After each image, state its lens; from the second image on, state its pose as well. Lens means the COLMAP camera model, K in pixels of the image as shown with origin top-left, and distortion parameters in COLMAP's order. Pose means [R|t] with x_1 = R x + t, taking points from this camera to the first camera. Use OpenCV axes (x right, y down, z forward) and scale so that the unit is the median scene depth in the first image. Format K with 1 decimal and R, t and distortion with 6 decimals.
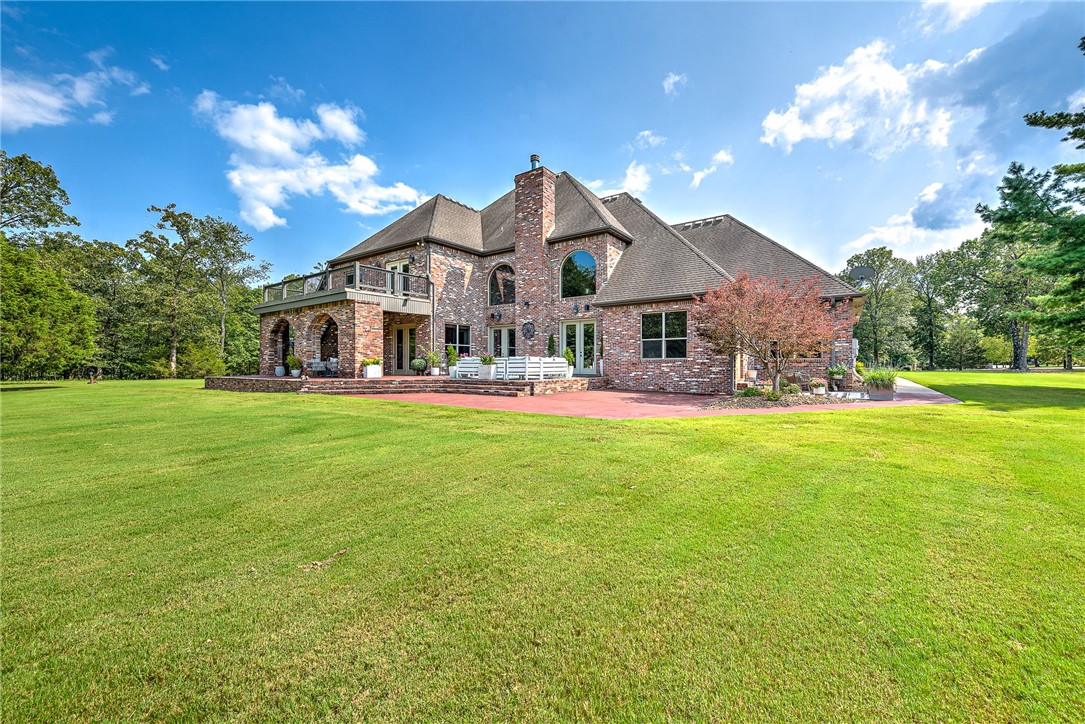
lens RADIAL K [[429.7, 0, 544.2], [0, 429.7, 362.8], [0, 0, 1]] dist [0.009776, -0.001307]
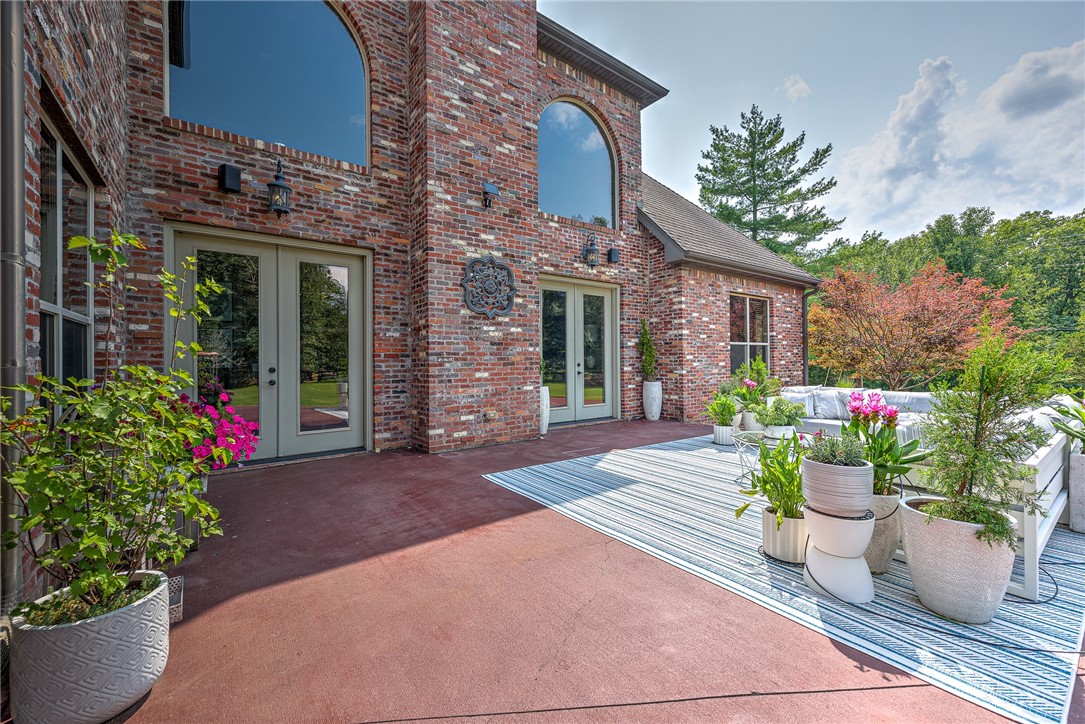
lens RADIAL K [[429.7, 0, 540.8], [0, 429.7, 357.0], [0, 0, 1]] dist [0.009776, -0.001307]
pose [[0.299530, 0.000967, 0.954086, -0.285968], [0.006133, 0.999977, -0.002939, -0.029471], [-0.954067, 0.006732, 0.299518, 0.868286]]
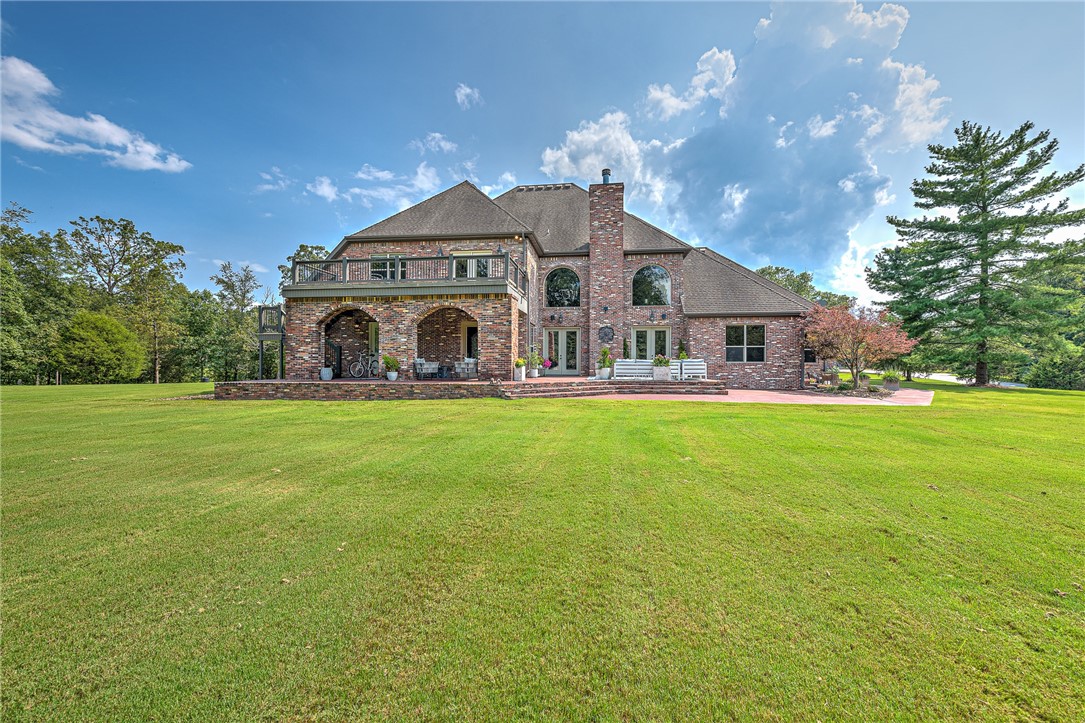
lens RADIAL K [[429.7, 0, 545.0], [0, 429.7, 363.3], [0, 0, 1]] dist [0.009776, -0.001307]
pose [[0.879340, 0.006814, 0.476146, -0.657351], [-0.003927, 0.999967, -0.007058, 0.003854], [-0.476178, 0.004337, 0.879338, 0.141296]]
